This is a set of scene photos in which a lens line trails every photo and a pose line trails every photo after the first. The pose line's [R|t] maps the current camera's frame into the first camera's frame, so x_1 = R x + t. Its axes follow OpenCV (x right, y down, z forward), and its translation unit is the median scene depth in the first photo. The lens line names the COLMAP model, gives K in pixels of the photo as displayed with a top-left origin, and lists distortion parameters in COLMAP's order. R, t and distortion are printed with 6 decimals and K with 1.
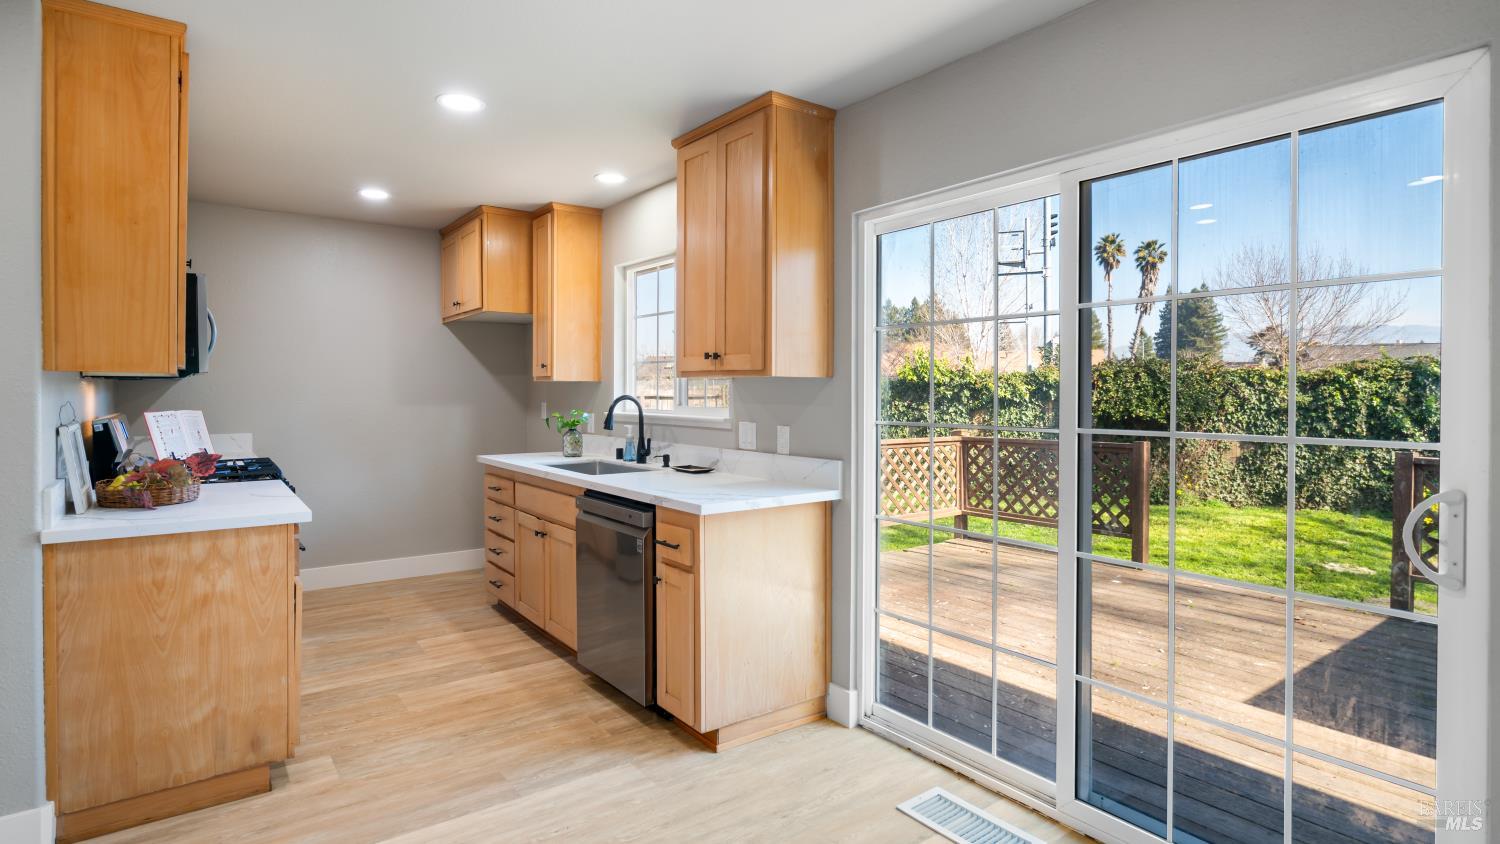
lens RADIAL K [[759.3, 0, 752.4], [0, 759.3, 399.6], [0, 0, 1]] dist [0.000071, 0.000580]
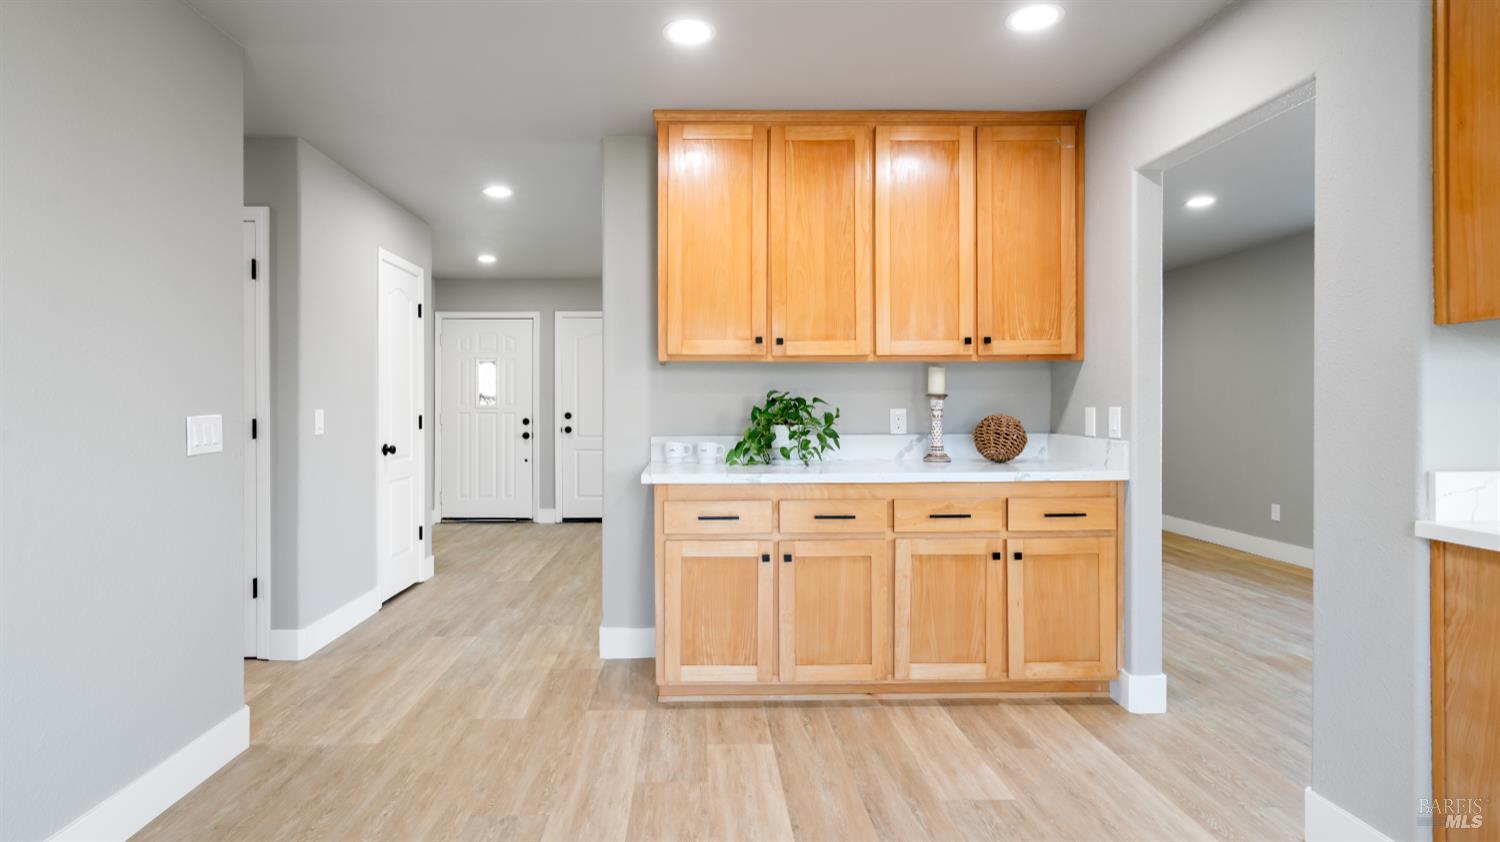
lens RADIAL K [[745.6, 0, 750.0], [0, 745.6, 421.0], [0, 0, 1]] dist [-0.001460, 0.000900]
pose [[-0.590232, 0.008051, -0.807193, 0.122481], [-0.005193, 0.999892, 0.013770, 0.049131], [0.807217, 0.012319, -0.590127, 0.758371]]
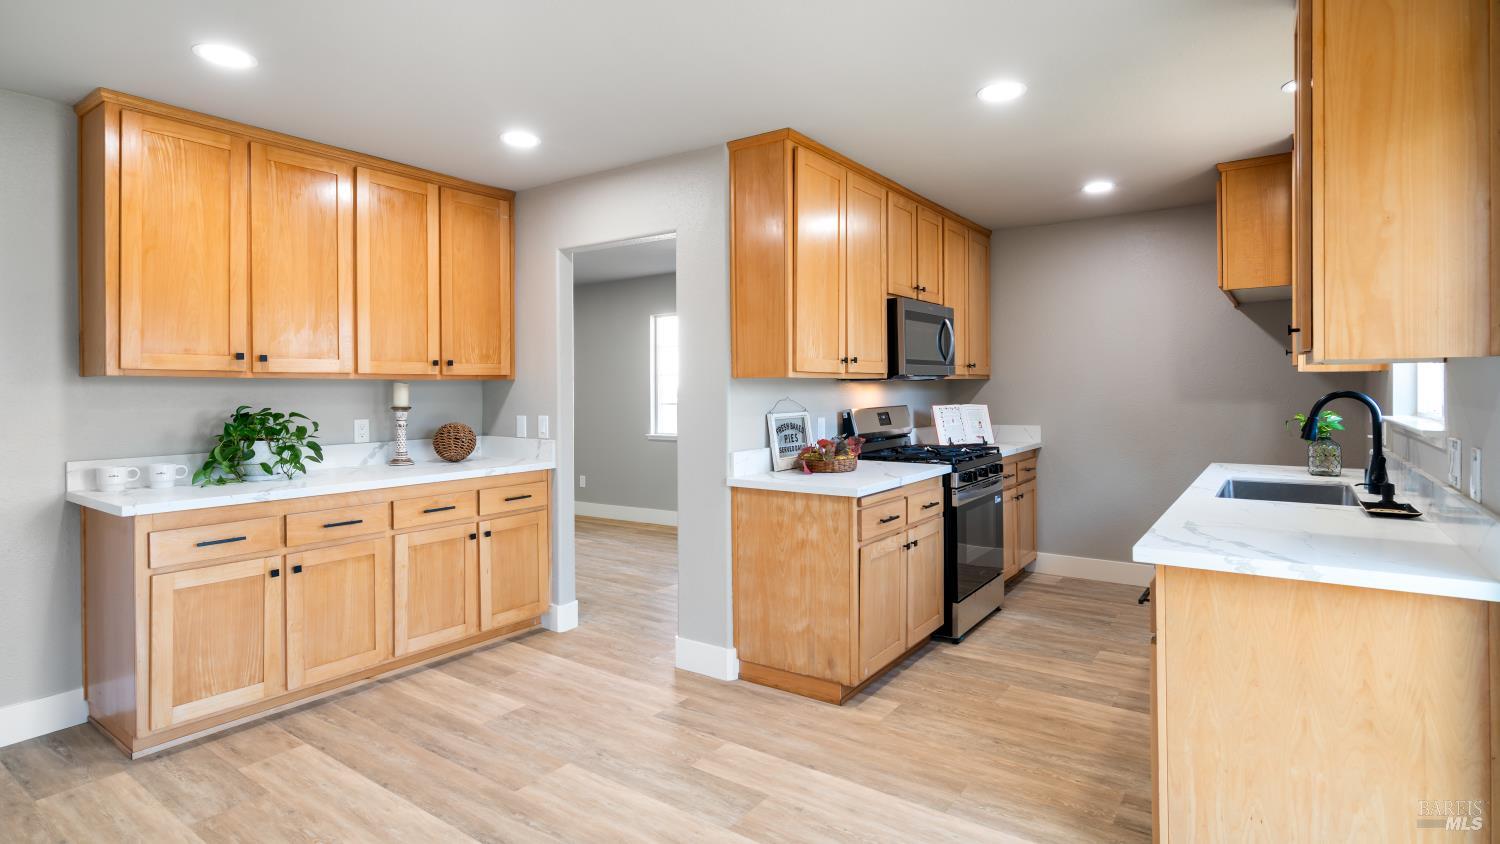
lens RADIAL K [[759.3, 0, 752.4], [0, 759.3, 399.6], [0, 0, 1]] dist [0.000071, 0.000580]
pose [[0.309739, 0.006056, -0.950802, 0.520941], [-0.001300, 0.999981, 0.005945, -0.002003], [0.950821, -0.000605, 0.309742, 0.469730]]
